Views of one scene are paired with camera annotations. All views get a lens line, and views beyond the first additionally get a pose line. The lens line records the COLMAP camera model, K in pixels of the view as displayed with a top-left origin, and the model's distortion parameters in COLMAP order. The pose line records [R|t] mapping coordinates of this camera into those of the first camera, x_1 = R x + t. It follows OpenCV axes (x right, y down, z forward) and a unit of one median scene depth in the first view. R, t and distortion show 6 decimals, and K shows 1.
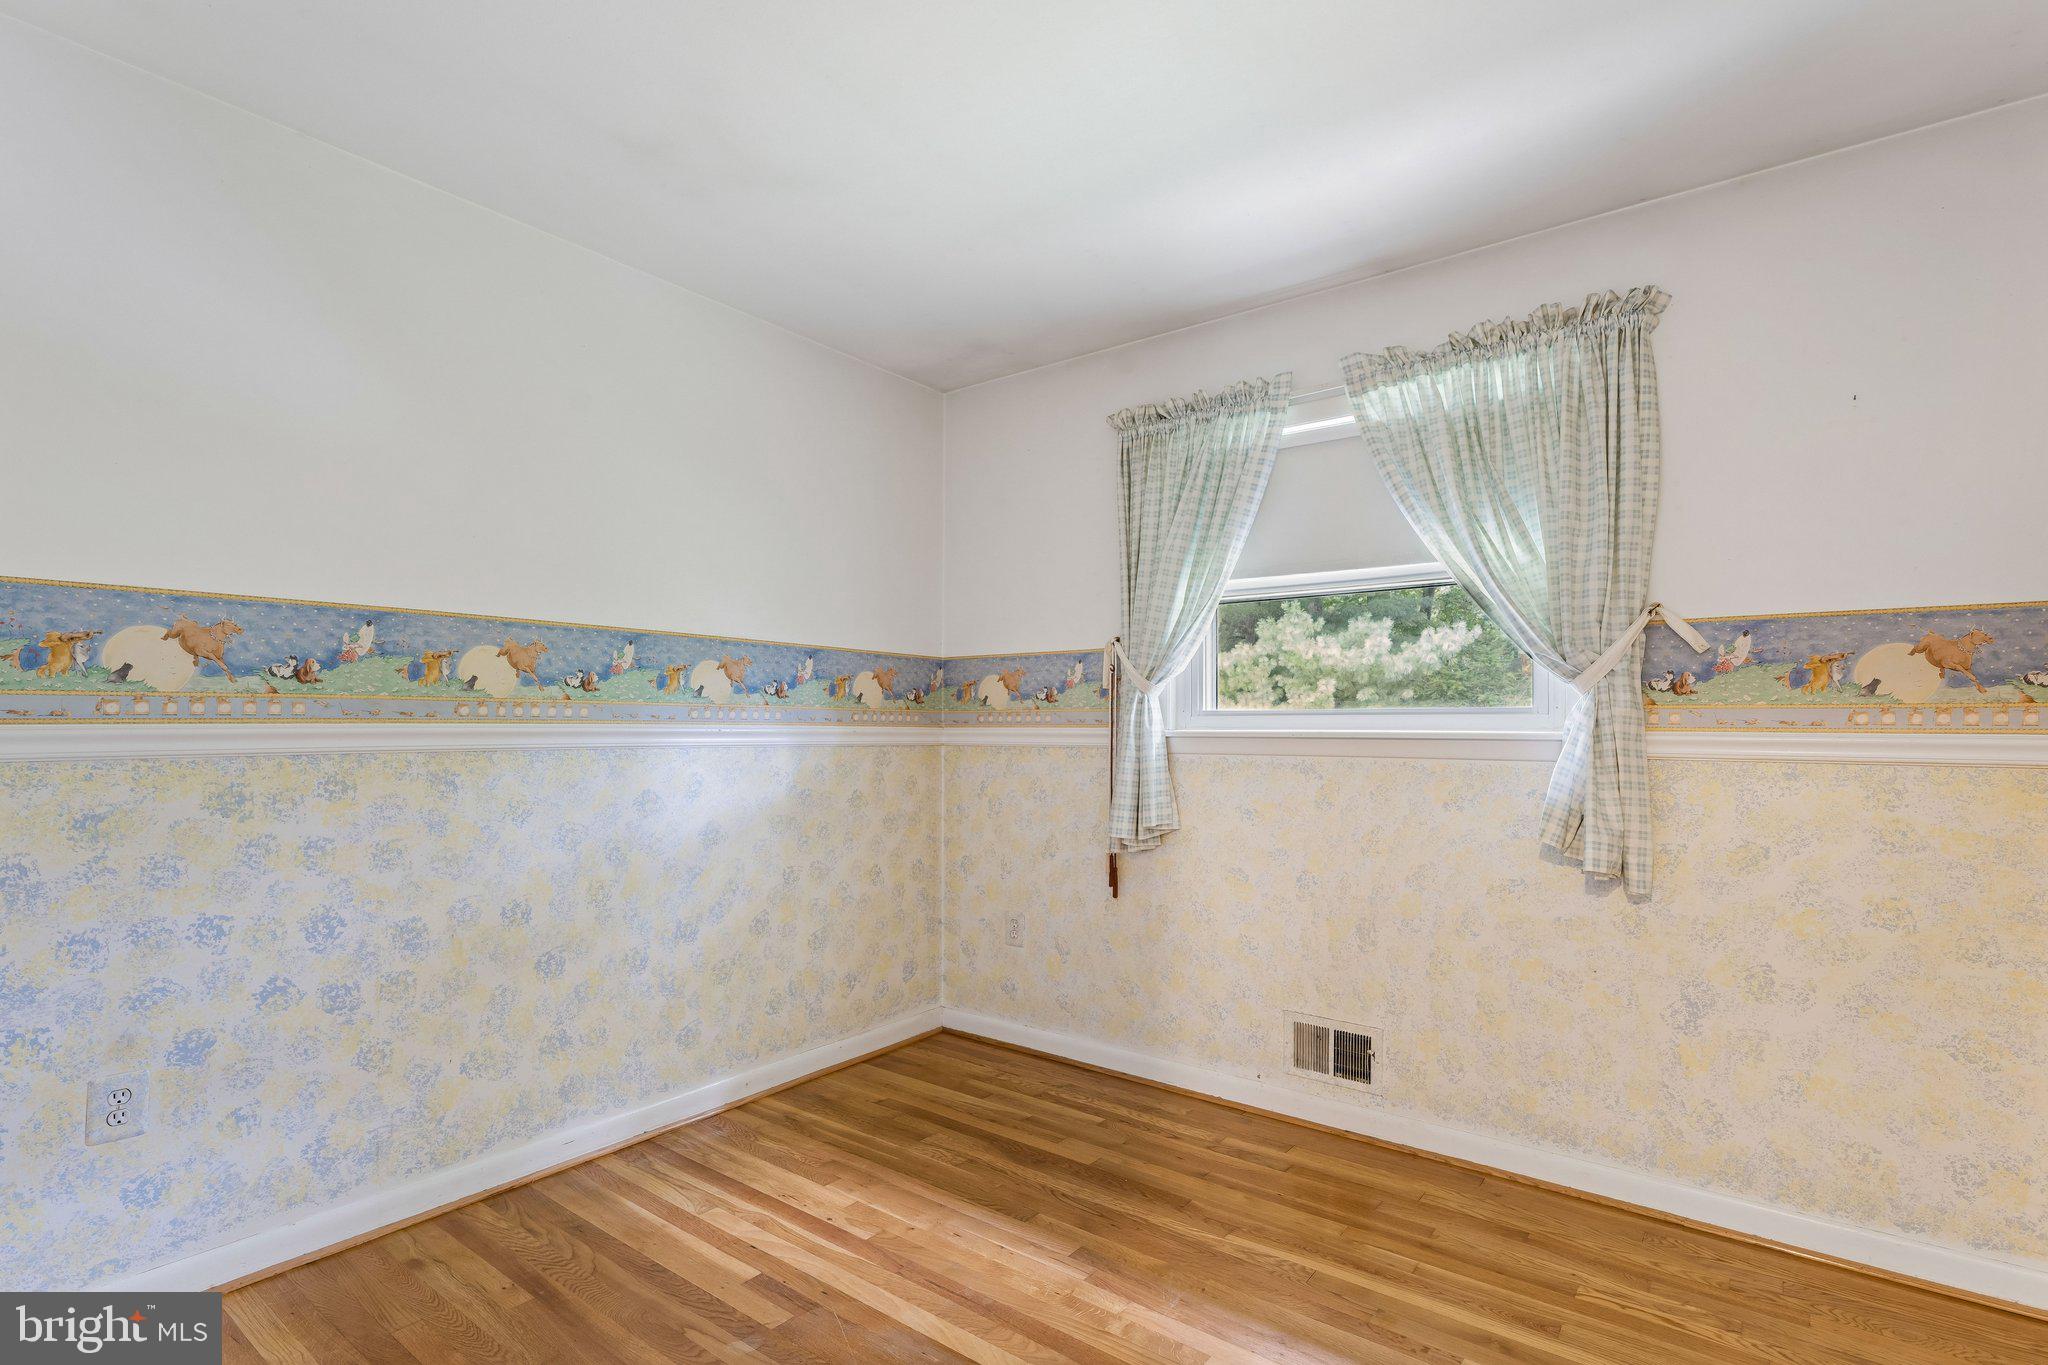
lens RADIAL K [[974.5, 0, 1007.8], [0, 974.5, 732.9], [0, 0, 1]] dist [0.002299, -0.000184]
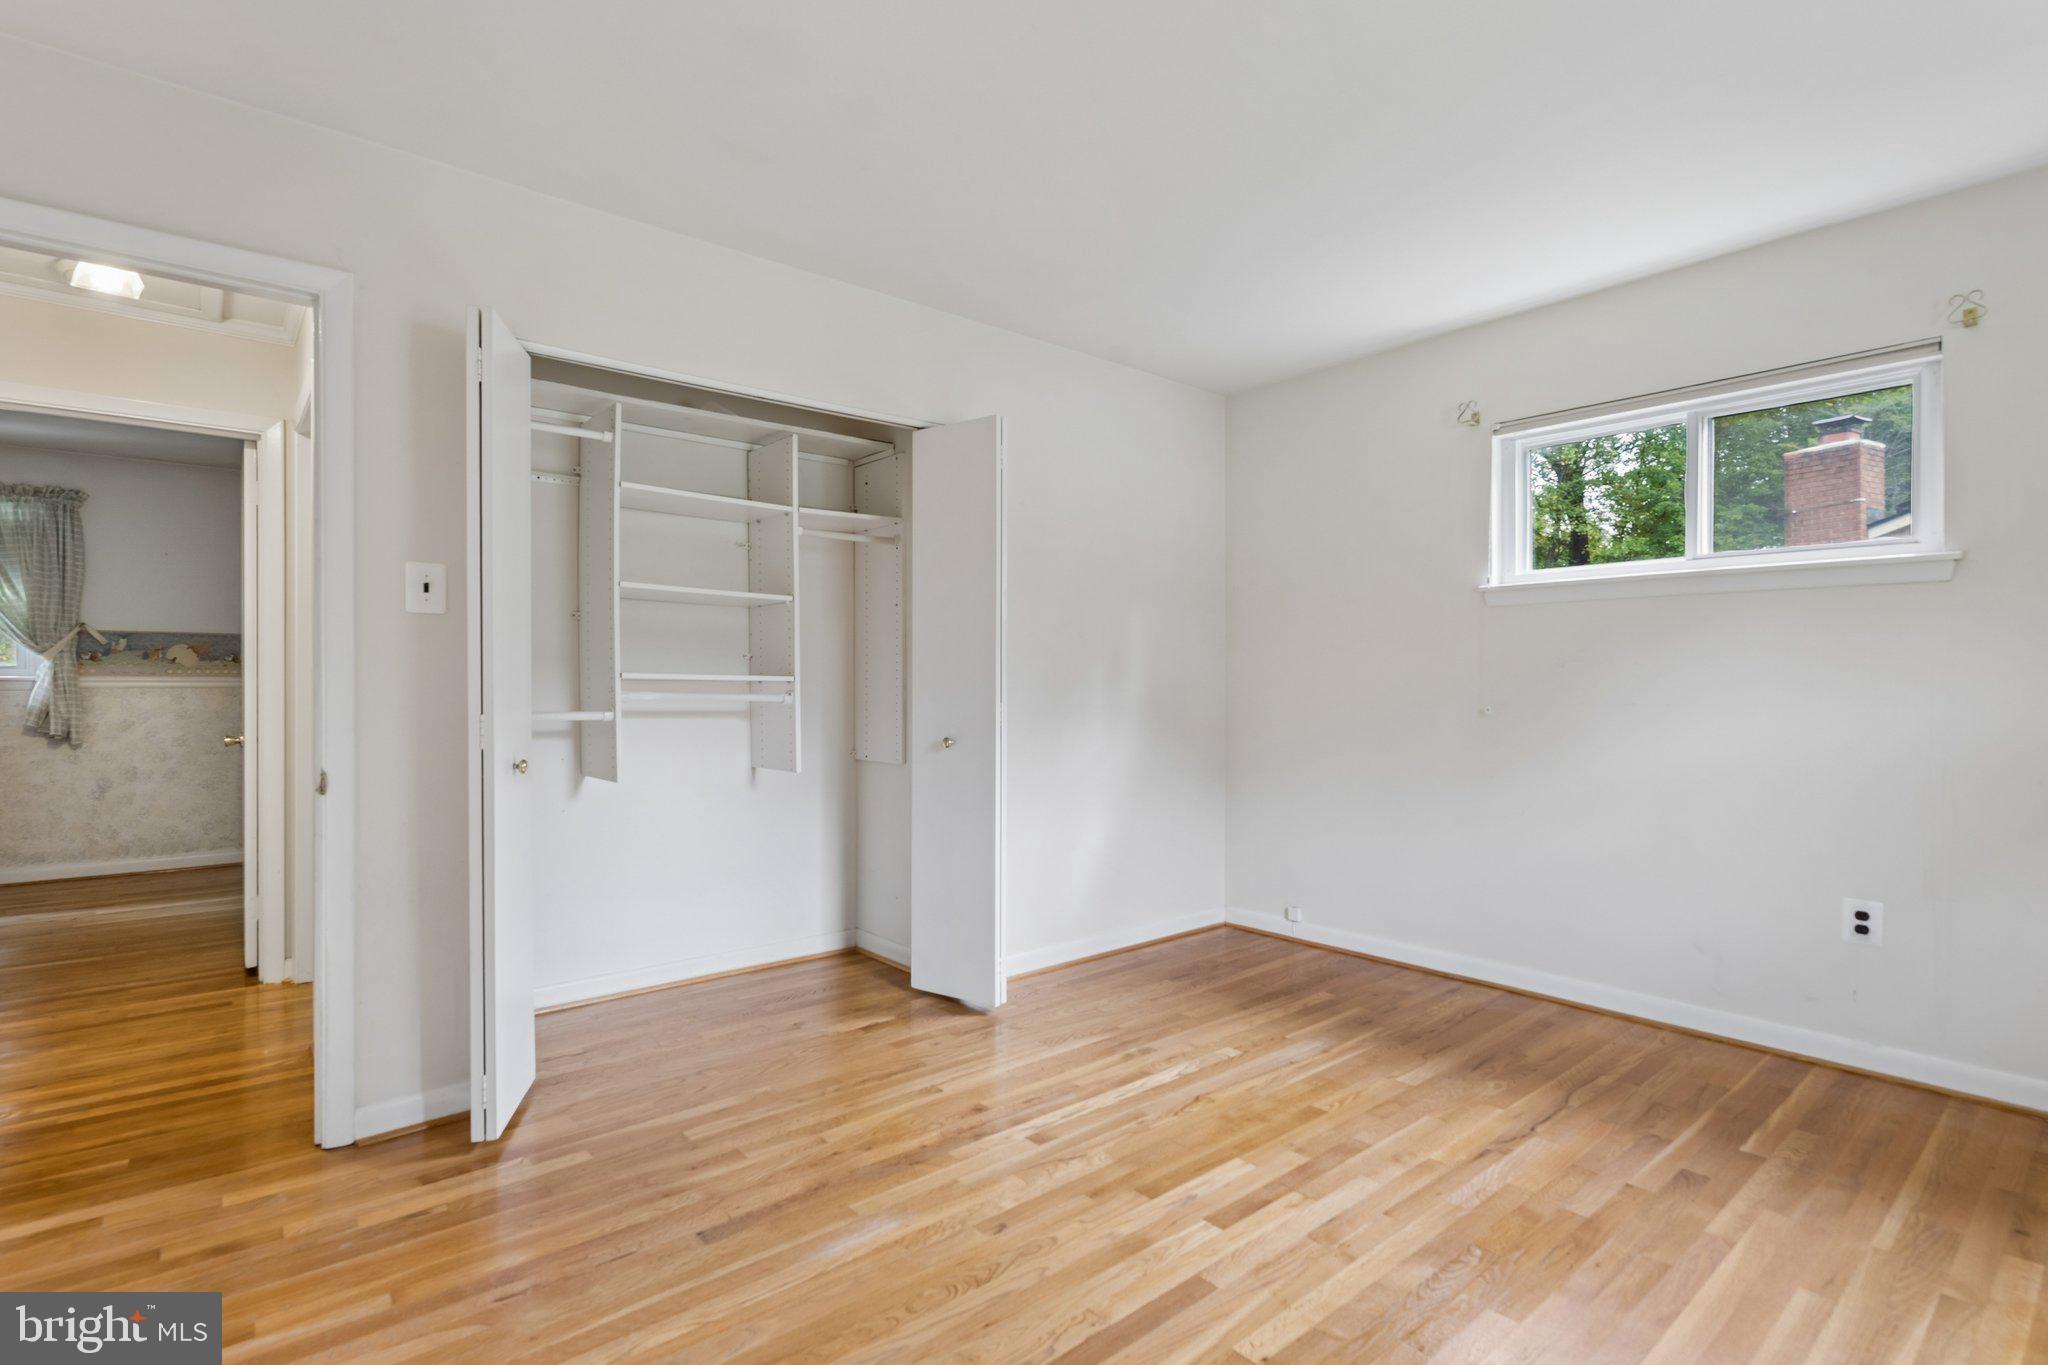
lens RADIAL K [[974.5, 0, 1022.1], [0, 974.5, 682.7], [0, 0, 1]] dist [0.002299, -0.000184]
pose [[0.207907, -0.011243, 0.978084, -1.204648], [0.000054, 0.999934, 0.011482, -0.012747], [-0.978149, -0.002334, 0.207894, -1.757303]]
